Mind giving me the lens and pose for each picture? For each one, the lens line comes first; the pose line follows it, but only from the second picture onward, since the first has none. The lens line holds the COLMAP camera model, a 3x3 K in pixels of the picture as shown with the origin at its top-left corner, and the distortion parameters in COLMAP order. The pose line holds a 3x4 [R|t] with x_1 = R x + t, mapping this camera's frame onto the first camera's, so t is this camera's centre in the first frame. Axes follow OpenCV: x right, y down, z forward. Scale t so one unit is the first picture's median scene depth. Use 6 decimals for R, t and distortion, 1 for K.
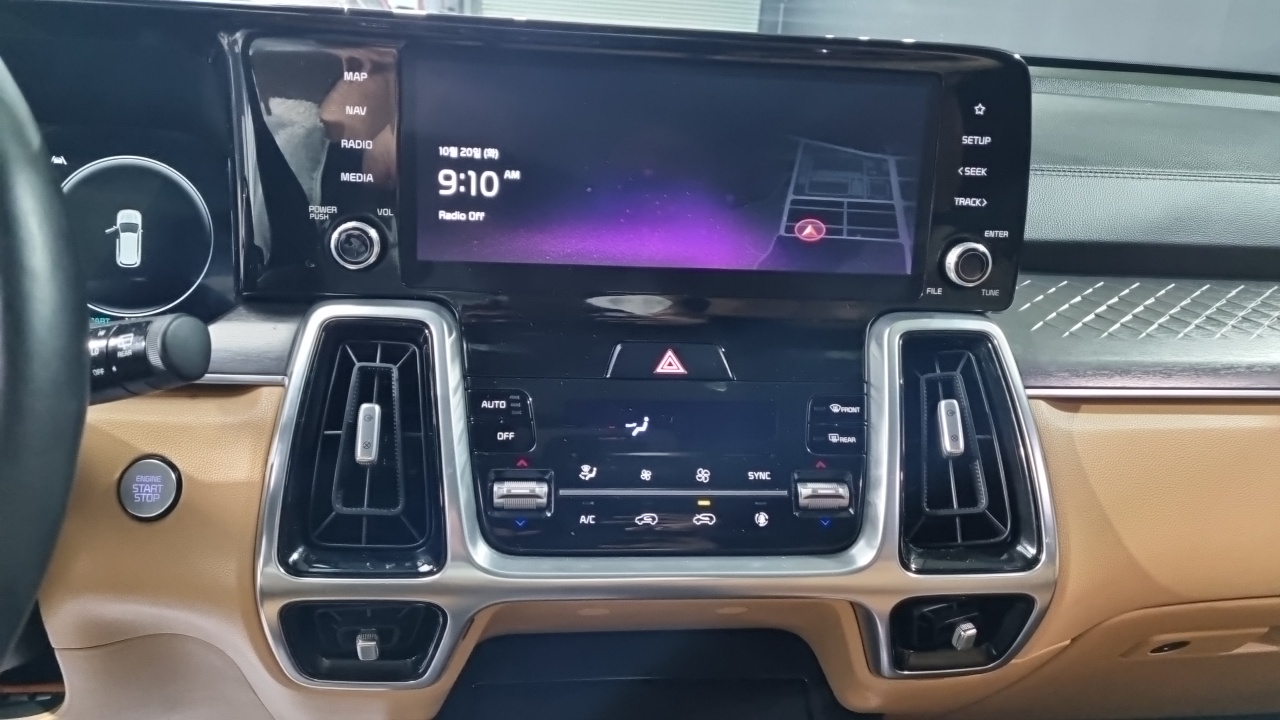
lens RADIAL K [[984.1, 0, 648.2], [0, 984.1, 356.2], [0, 0, 1]] dist [0.017413, 0.007449]
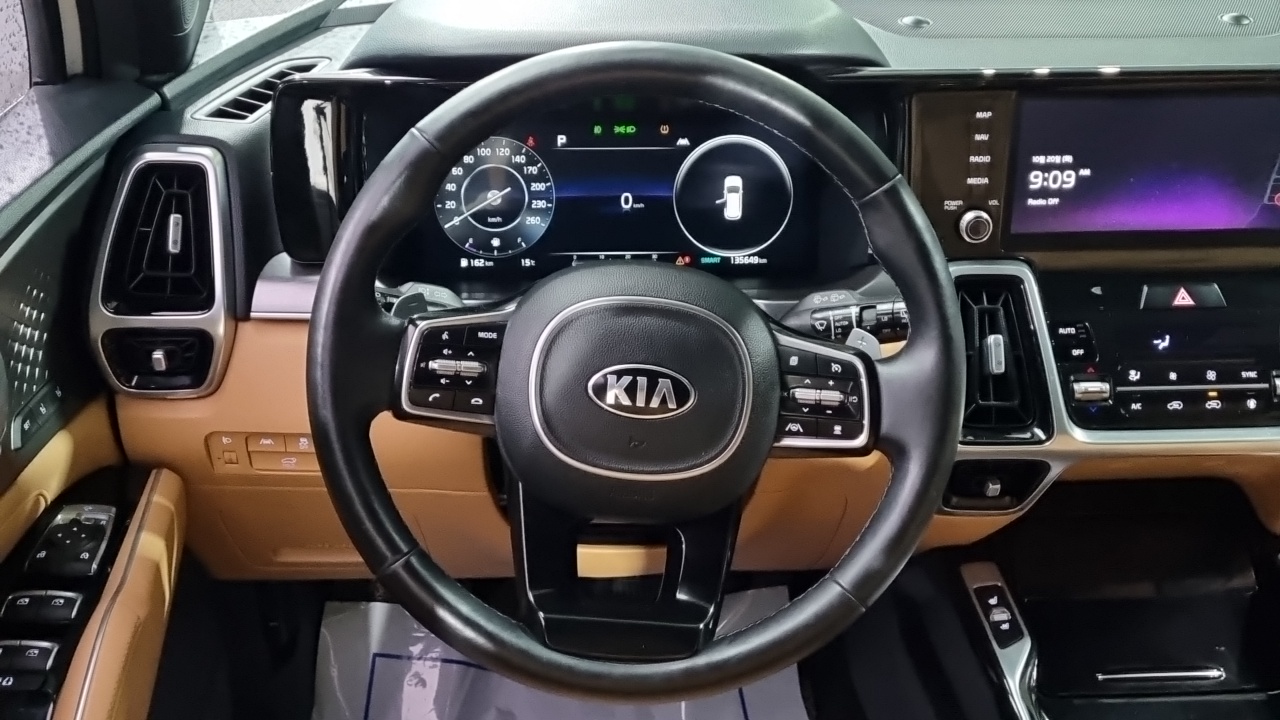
lens RADIAL K [[1411.5, 0, 648.9], [0, 1411.5, 363.1], [0, 0, 1]] dist [0.049232, 0.000000]
pose [[0.998329, -0.019397, -0.054441, -0.660280], [0.028851, 0.983489, 0.178653, -0.298715], [0.050077, -0.179925, 0.982405, -1.124399]]
